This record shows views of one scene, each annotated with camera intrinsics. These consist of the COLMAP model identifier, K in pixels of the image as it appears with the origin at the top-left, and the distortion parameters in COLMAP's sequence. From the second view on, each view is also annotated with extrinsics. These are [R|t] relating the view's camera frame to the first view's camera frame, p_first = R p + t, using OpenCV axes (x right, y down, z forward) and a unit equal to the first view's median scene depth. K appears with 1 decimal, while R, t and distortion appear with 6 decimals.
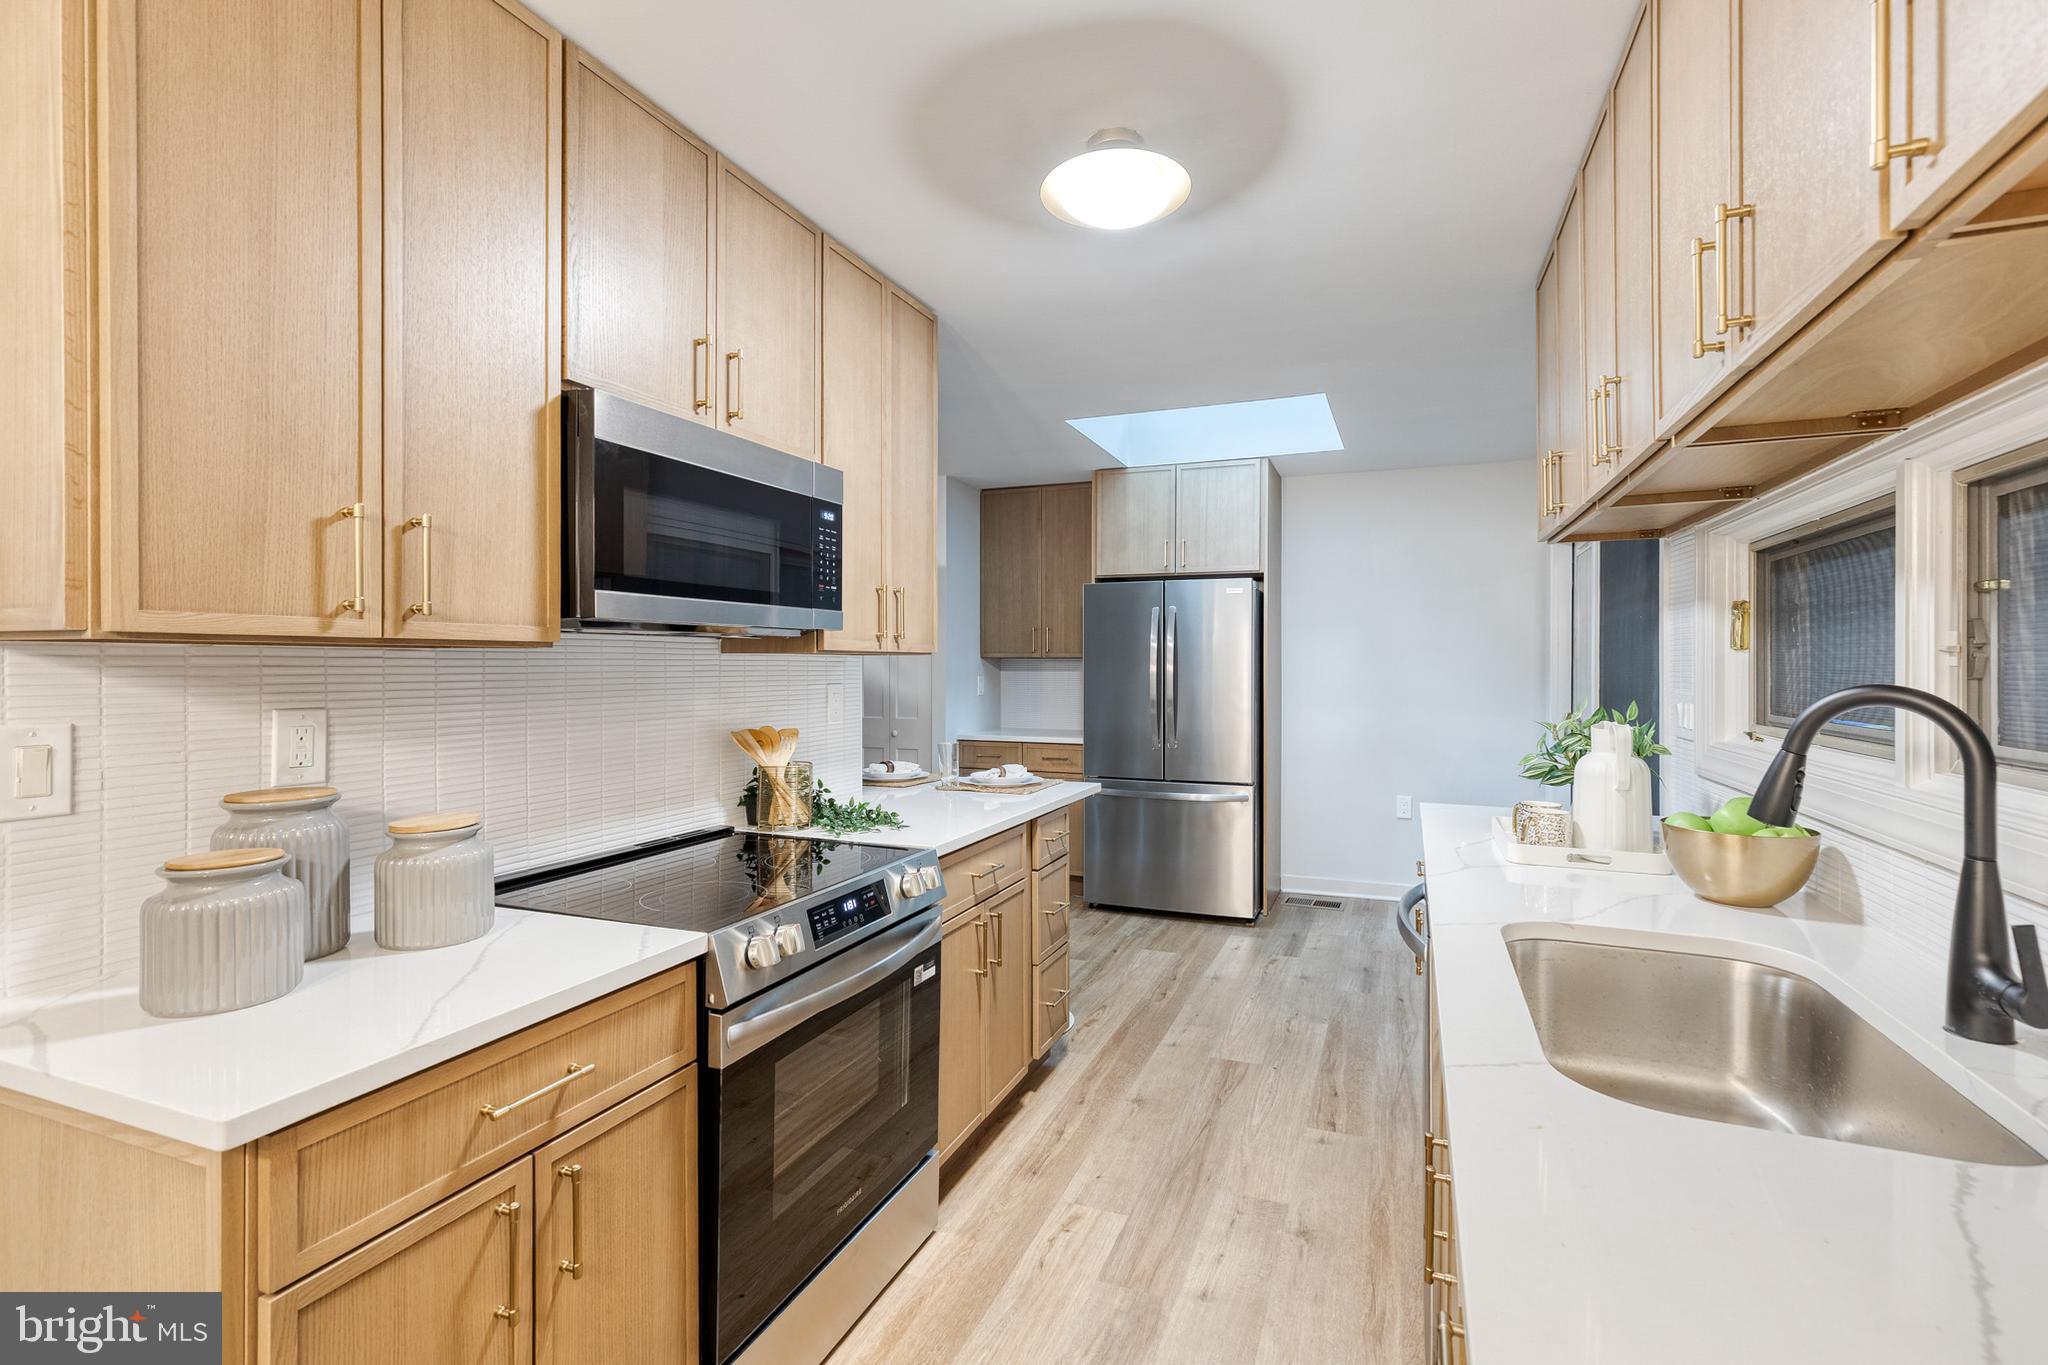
lens RADIAL K [[920.8, 0, 1054.5], [0, 920.8, 664.5], [0, 0, 1]] dist [0.008731, -0.001707]
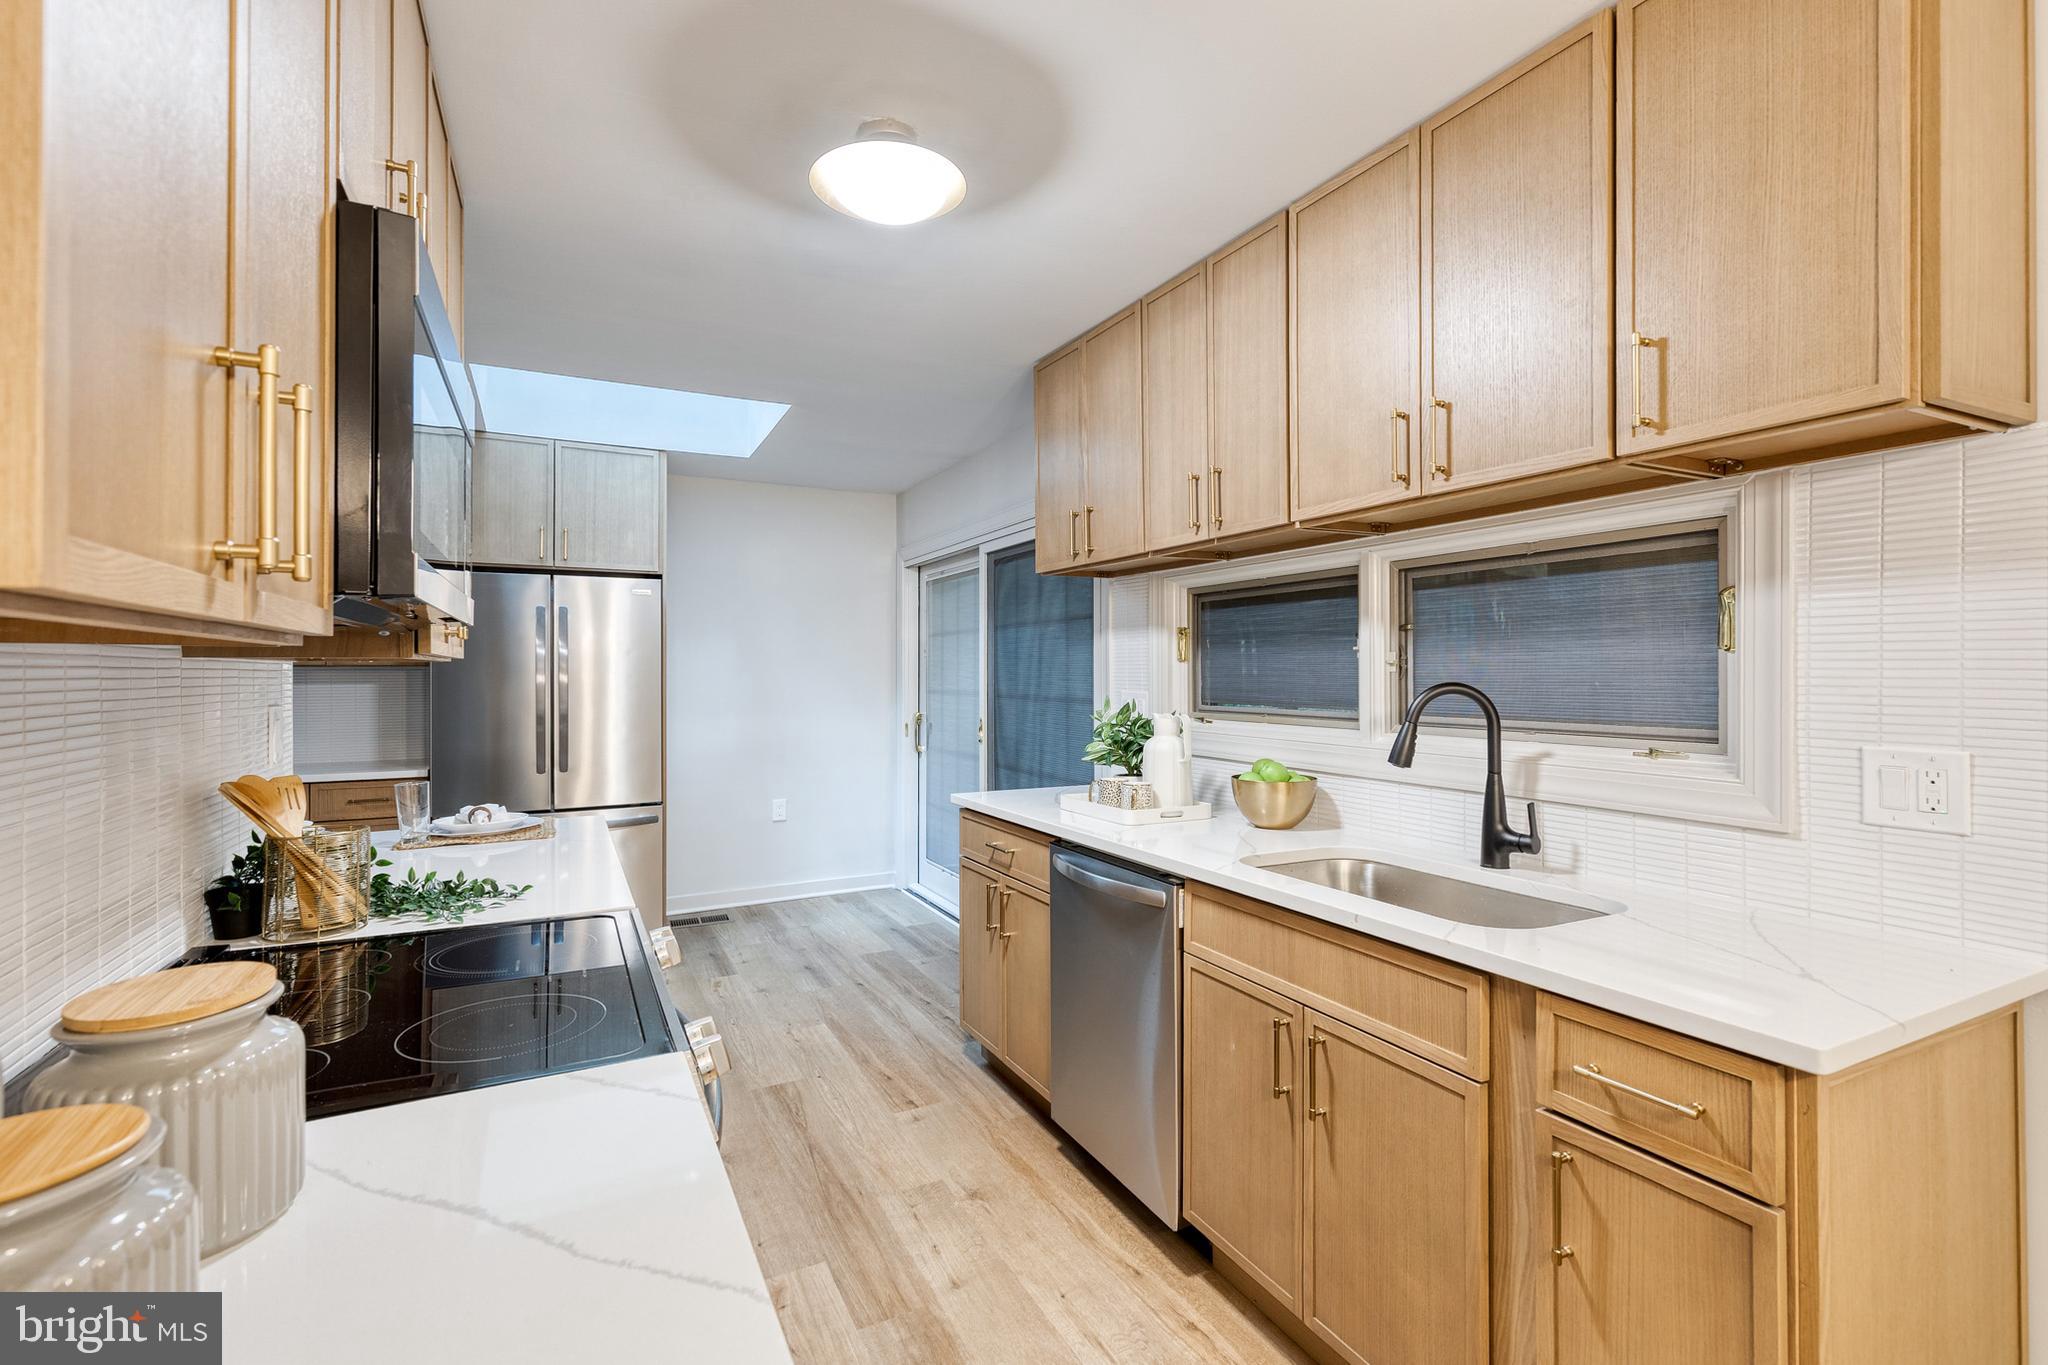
lens RADIAL K [[920.8, 0, 1039.1], [0, 920.8, 666.9], [0, 0, 1]] dist [0.008731, -0.001707]
pose [[0.663982, 0.001678, 0.747747, -0.427442], [0.003826, 0.999977, -0.005641, -0.000007], [-0.747739, 0.006606, 0.663960, 0.187964]]
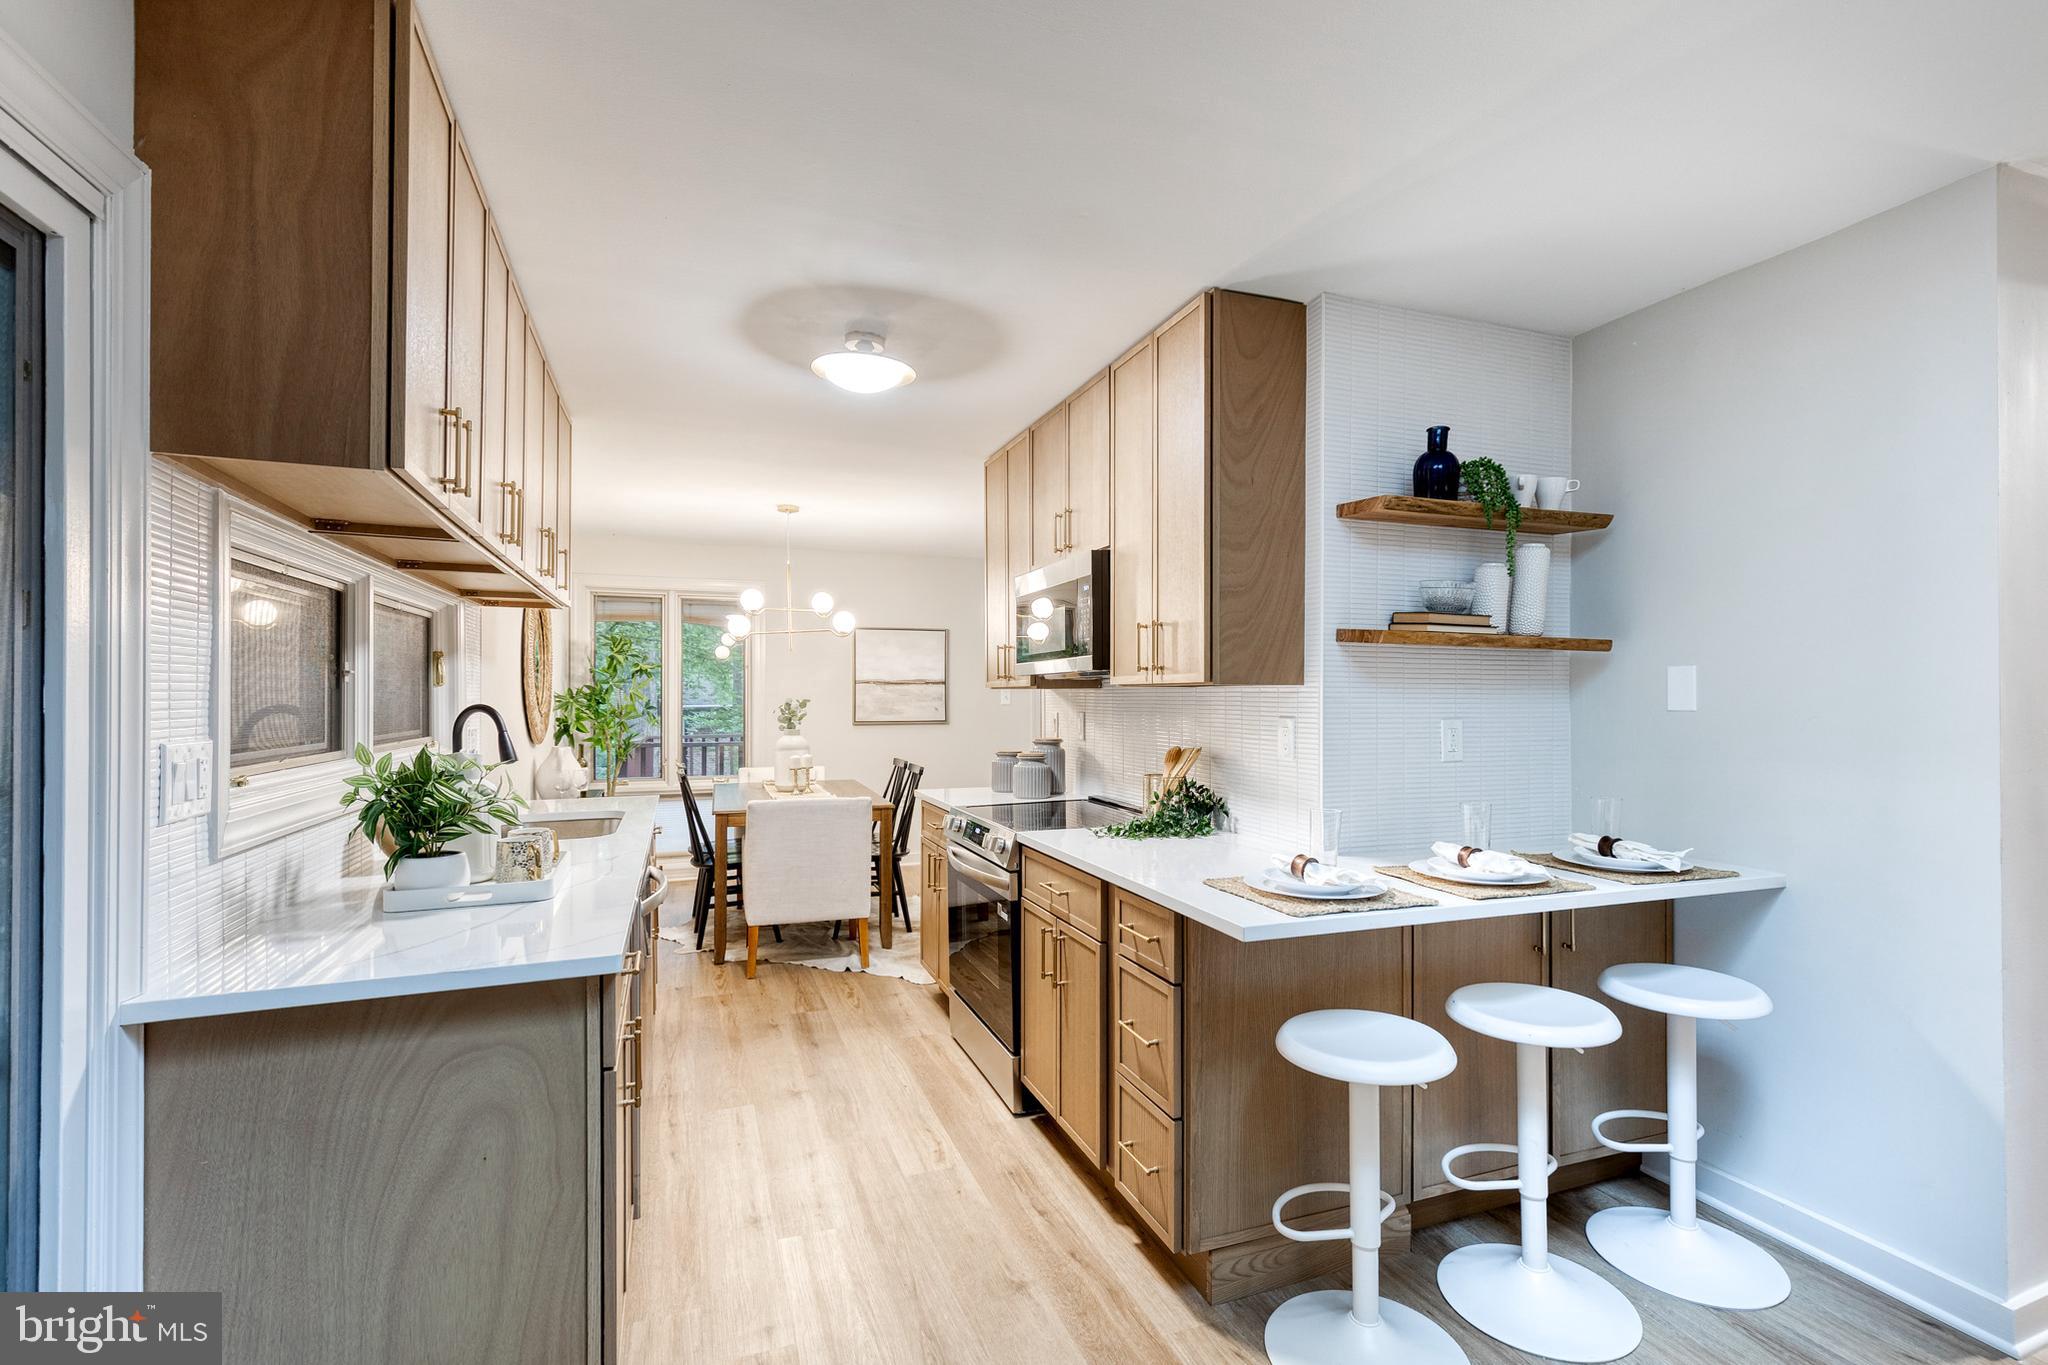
lens RADIAL K [[920.8, 0, 1053.2], [0, 920.8, 674.0], [0, 0, 1]] dist [0.008731, -0.001707]
pose [[-0.735388, -0.014521, -0.677490, 0.651013], [0.000467, 0.999759, -0.021935, -0.001569], [0.677646, -0.016447, -0.735205, 1.765716]]
